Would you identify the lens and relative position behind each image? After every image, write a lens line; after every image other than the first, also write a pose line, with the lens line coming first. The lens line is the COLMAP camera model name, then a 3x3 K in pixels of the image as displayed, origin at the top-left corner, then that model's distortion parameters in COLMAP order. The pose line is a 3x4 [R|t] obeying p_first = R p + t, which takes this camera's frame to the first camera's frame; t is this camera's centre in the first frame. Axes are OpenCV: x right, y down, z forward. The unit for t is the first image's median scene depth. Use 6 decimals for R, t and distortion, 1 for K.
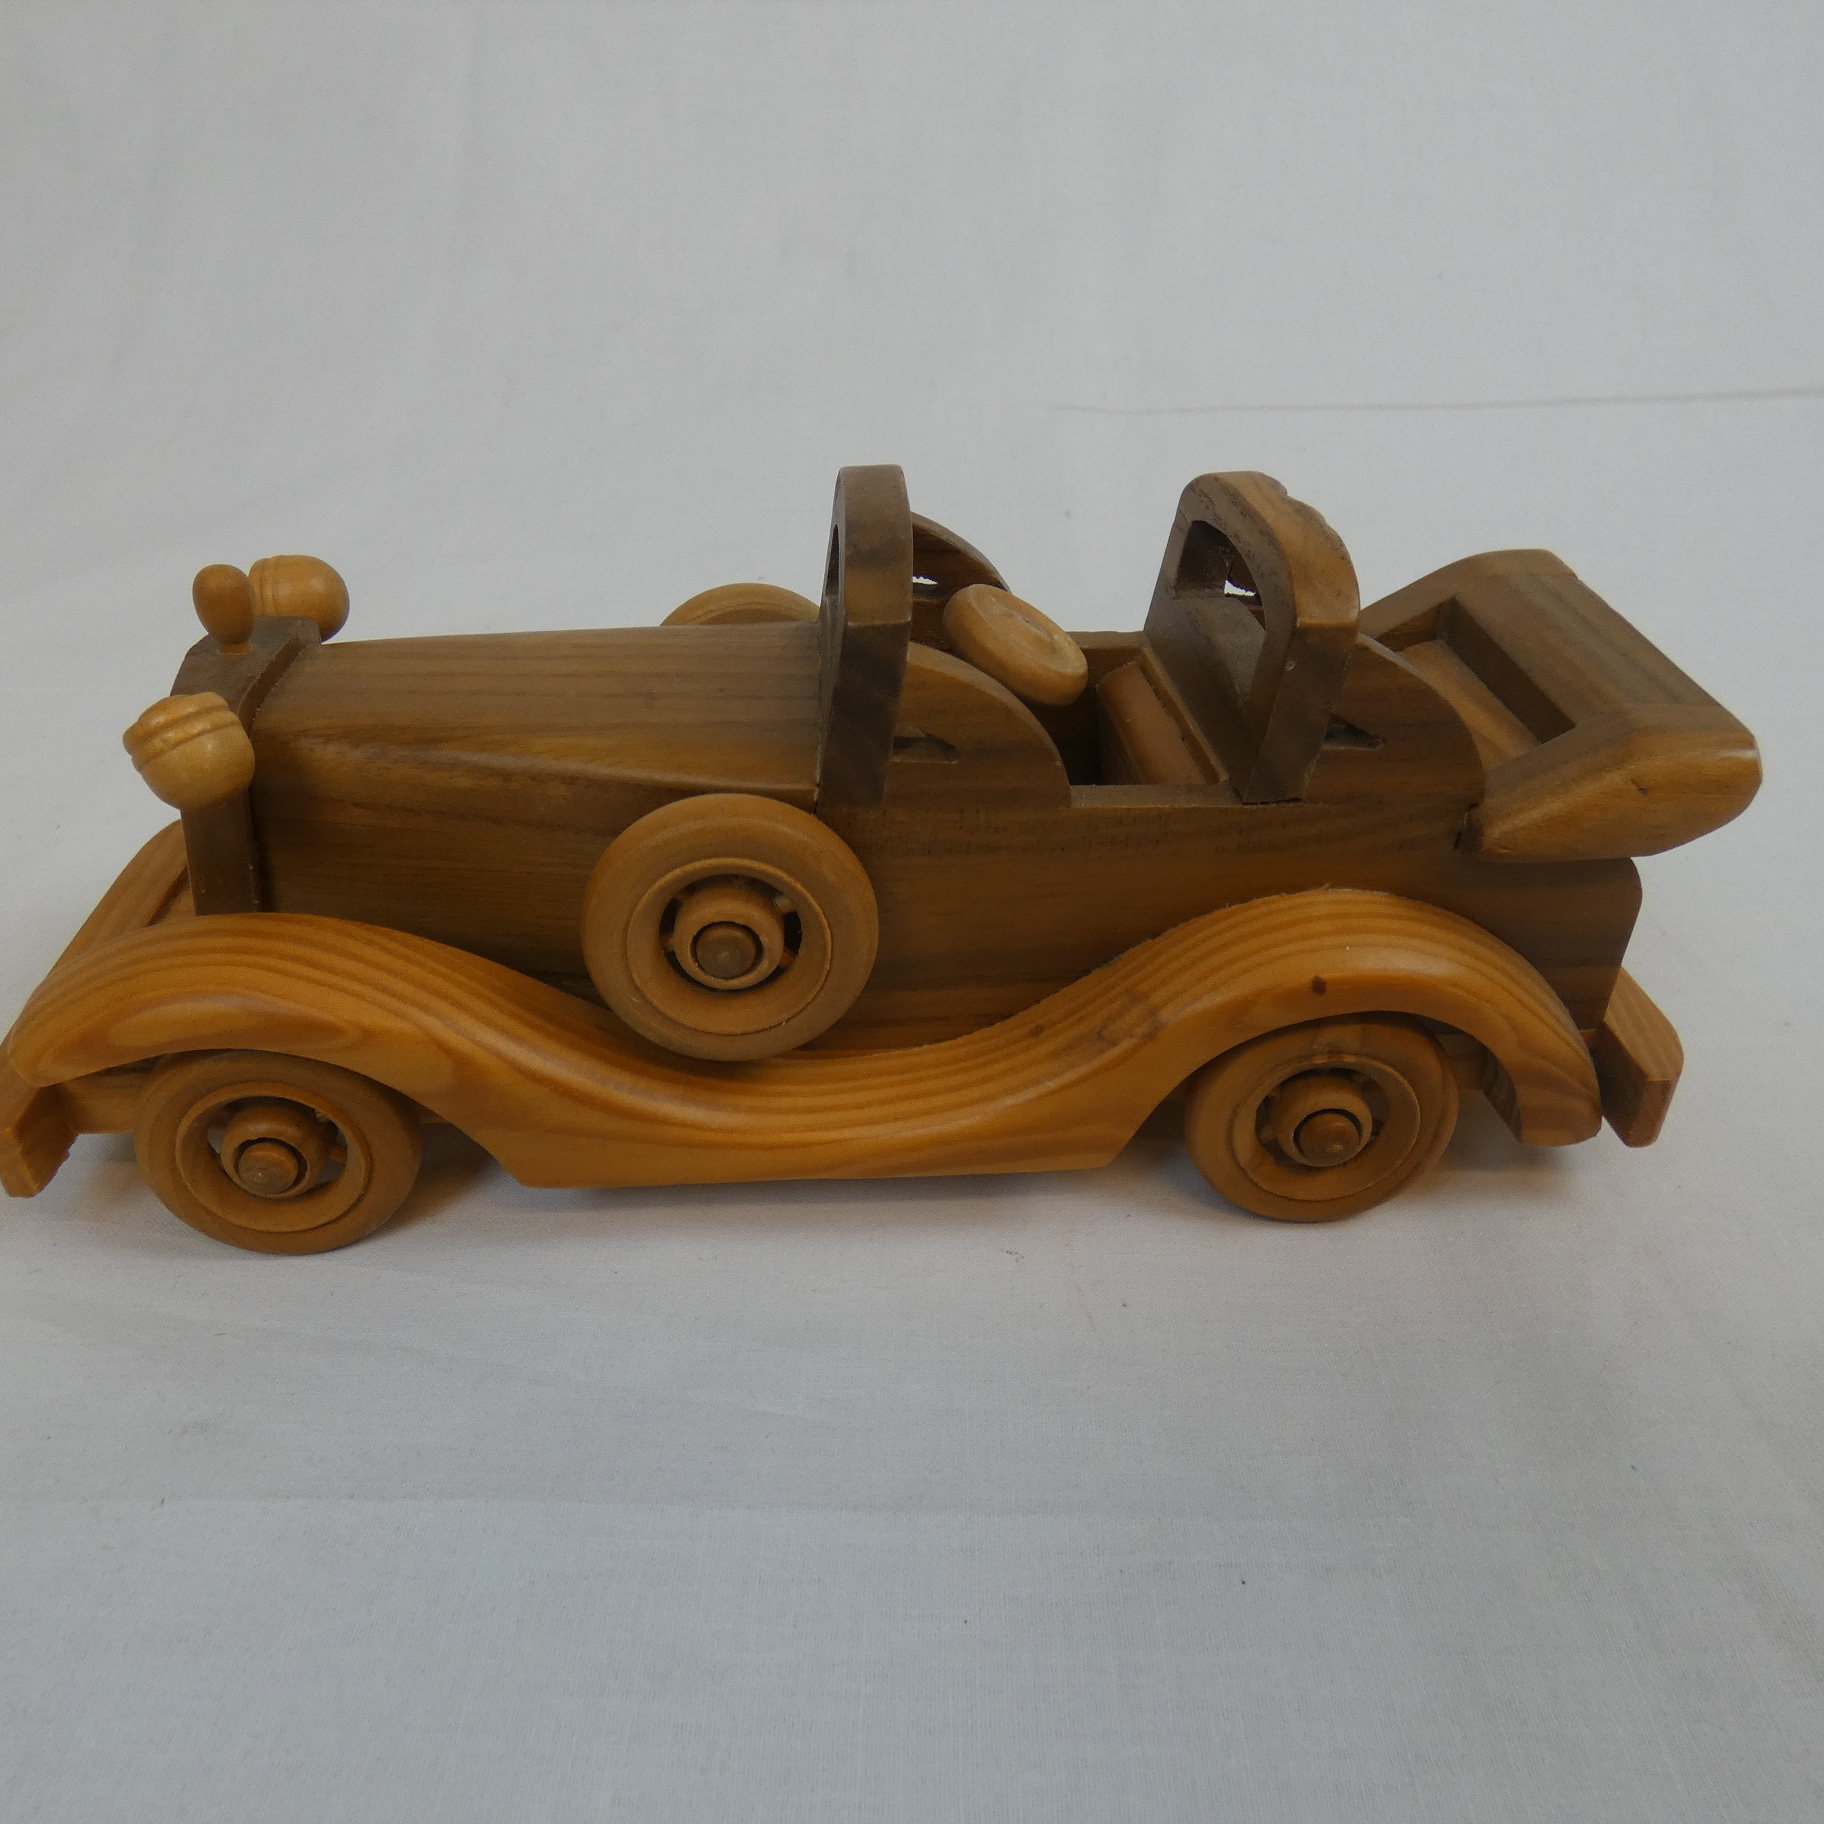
lens RADIAL K [[1518.3, 0, 912.0], [0, 1518.3, 912.0], [0, 0, 1]] dist [-0.008554, -0.004853]
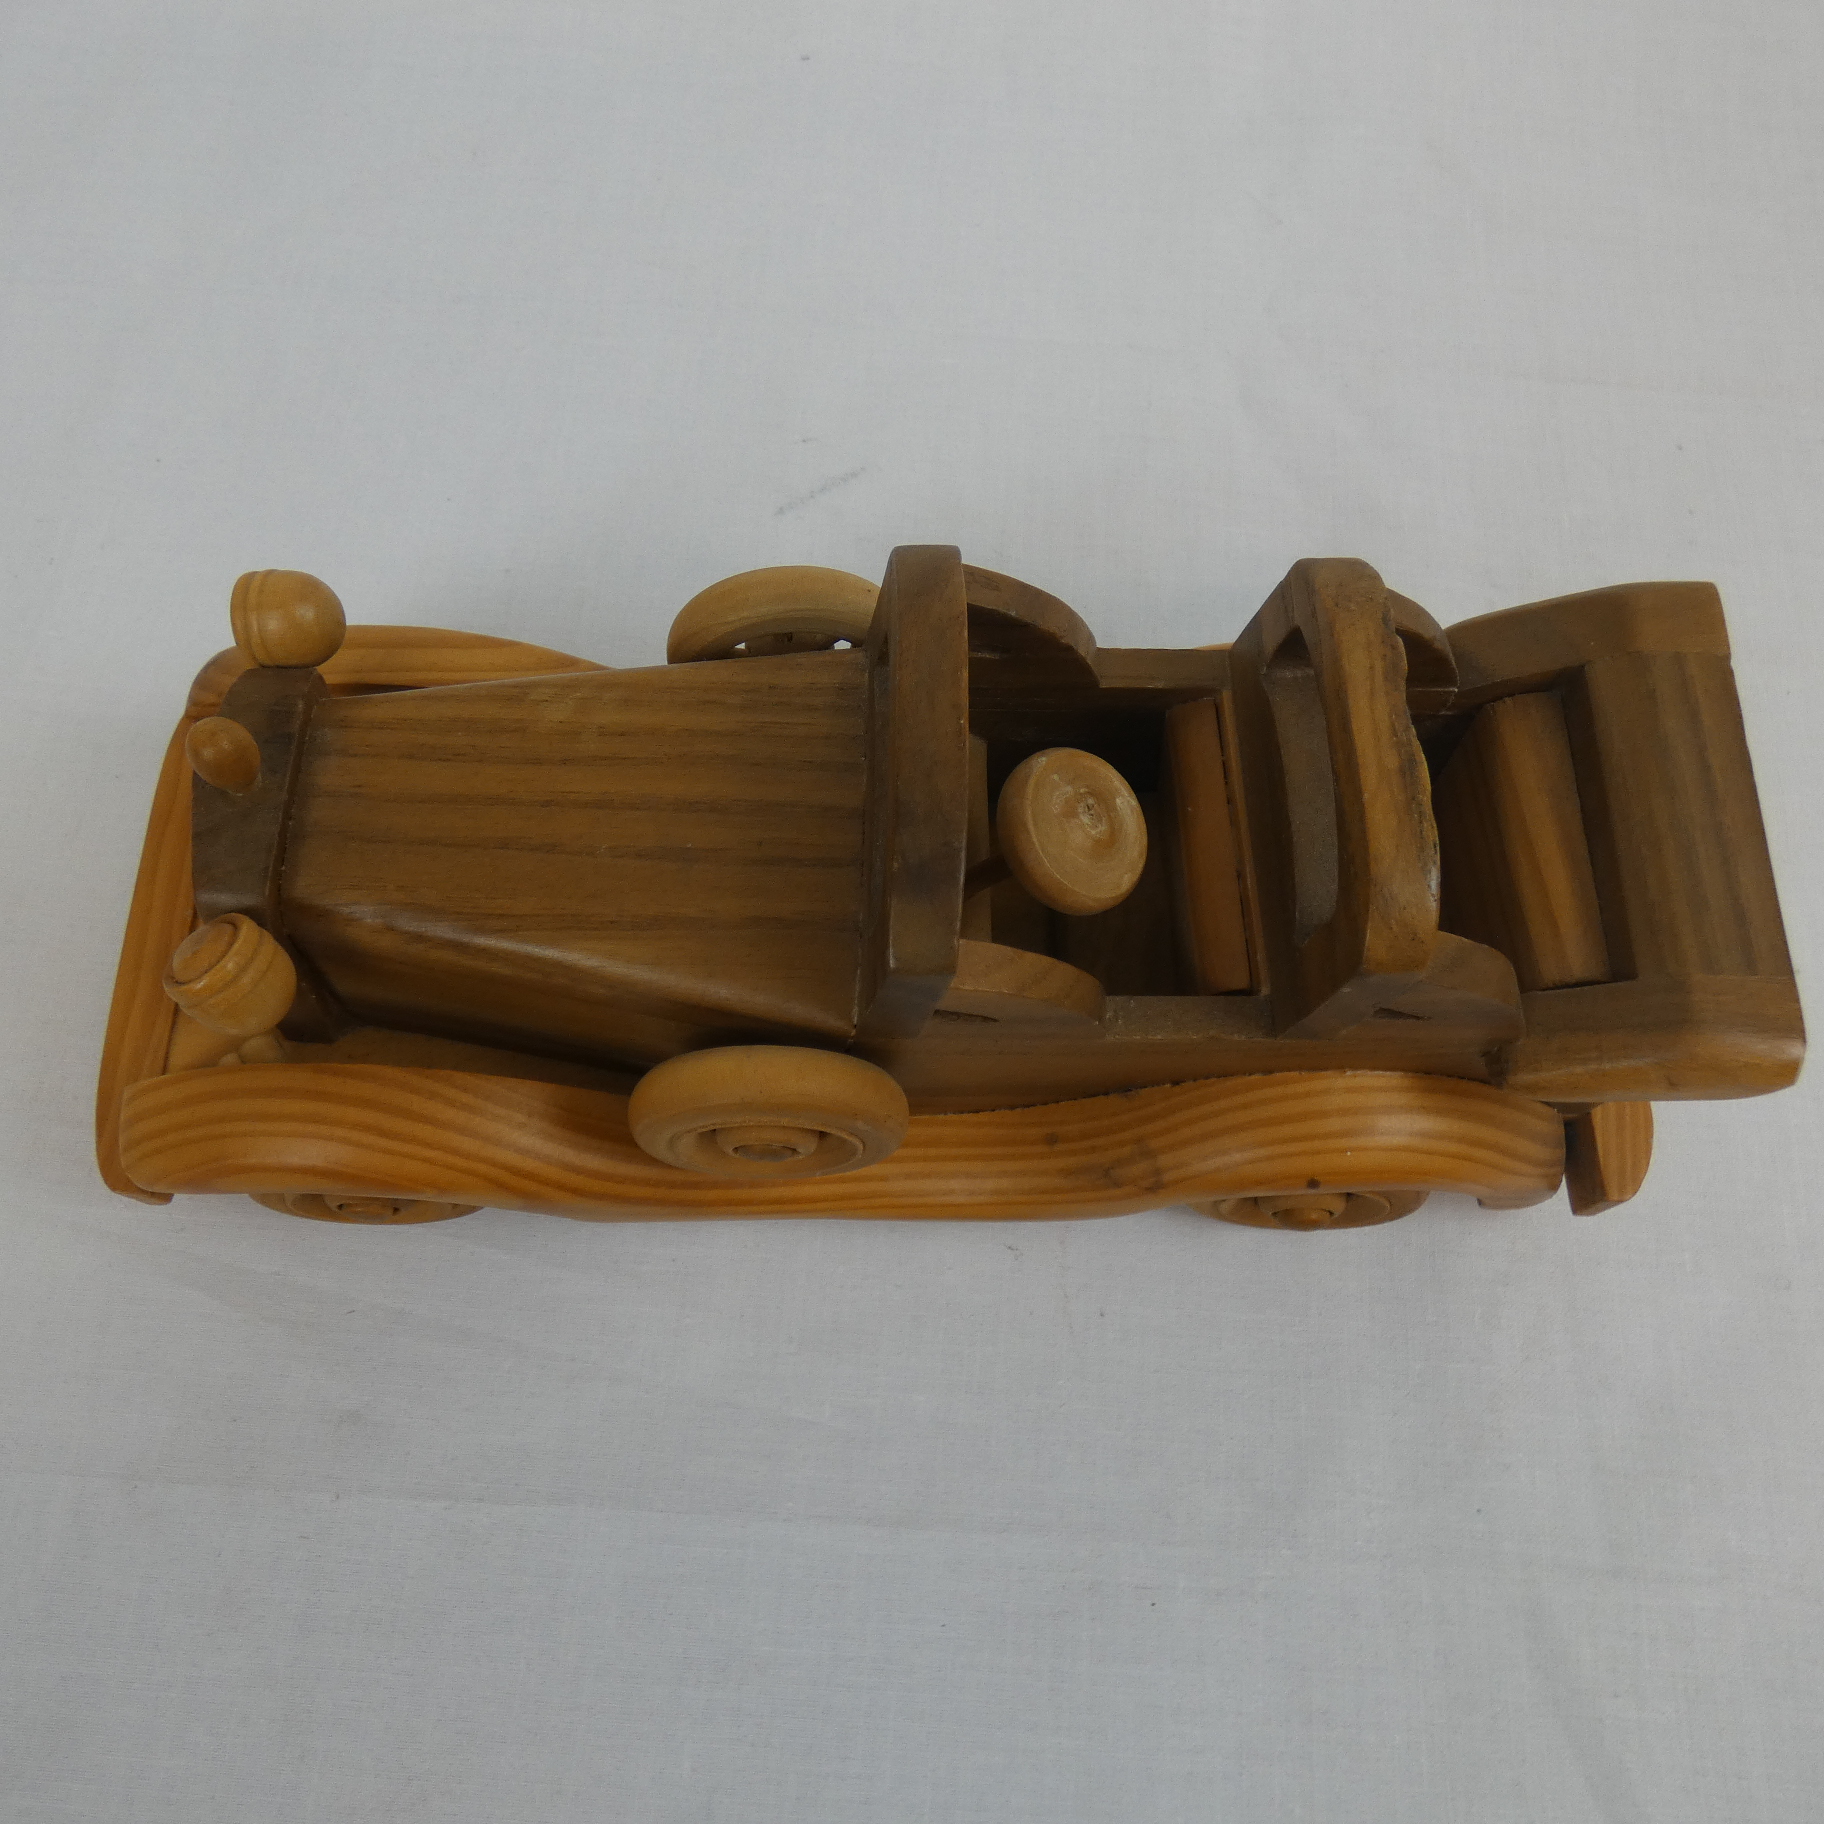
lens RADIAL K [[1518.3, 0, 912.0], [0, 1518.3, 912.0], [0, 0, 1]] dist [-0.008554, -0.004853]
pose [[0.997798, 0.066102, -0.005471, -0.023022], [-0.050741, 0.813836, 0.578876, -0.696789], [0.042717, -0.577323, 0.815397, 0.212644]]
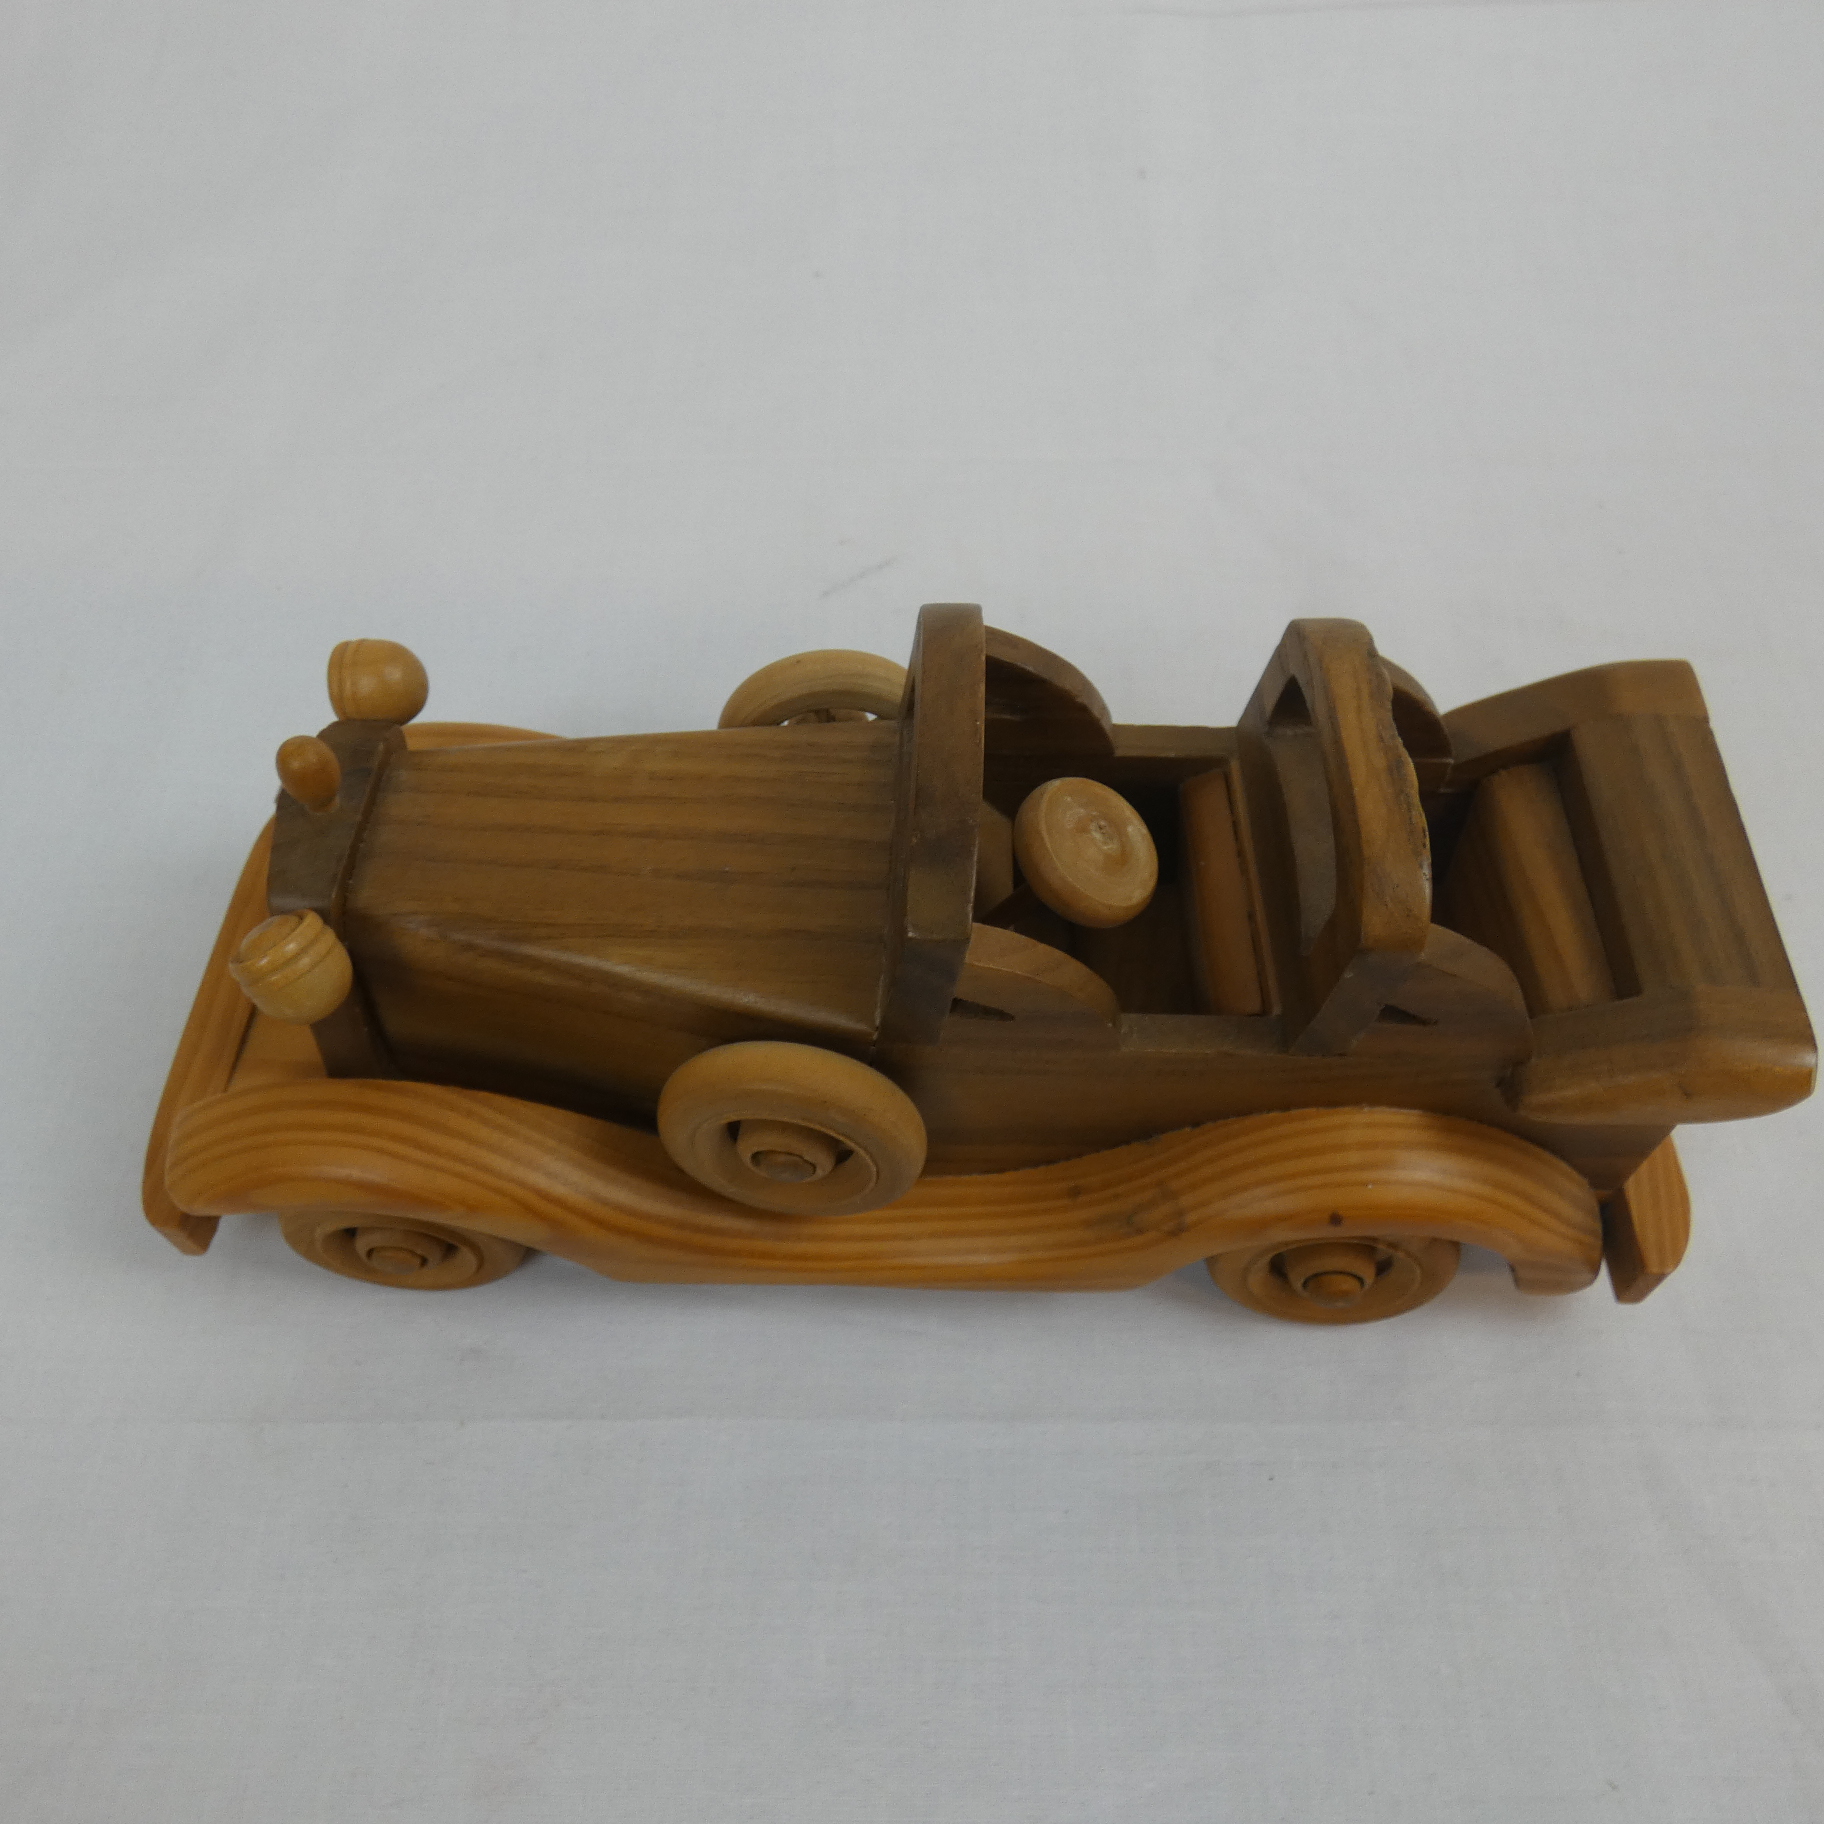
lens RADIAL K [[1525.6, 0, 912.0], [0, 1525.6, 912.0], [0, 0, 1]] dist [-0.001566, -0.015160]
pose [[0.995482, 0.070658, -0.063431, 0.021757], [-0.042216, 0.927720, 0.370882, -0.523529], [0.085052, -0.366528, 0.926511, 0.053348]]
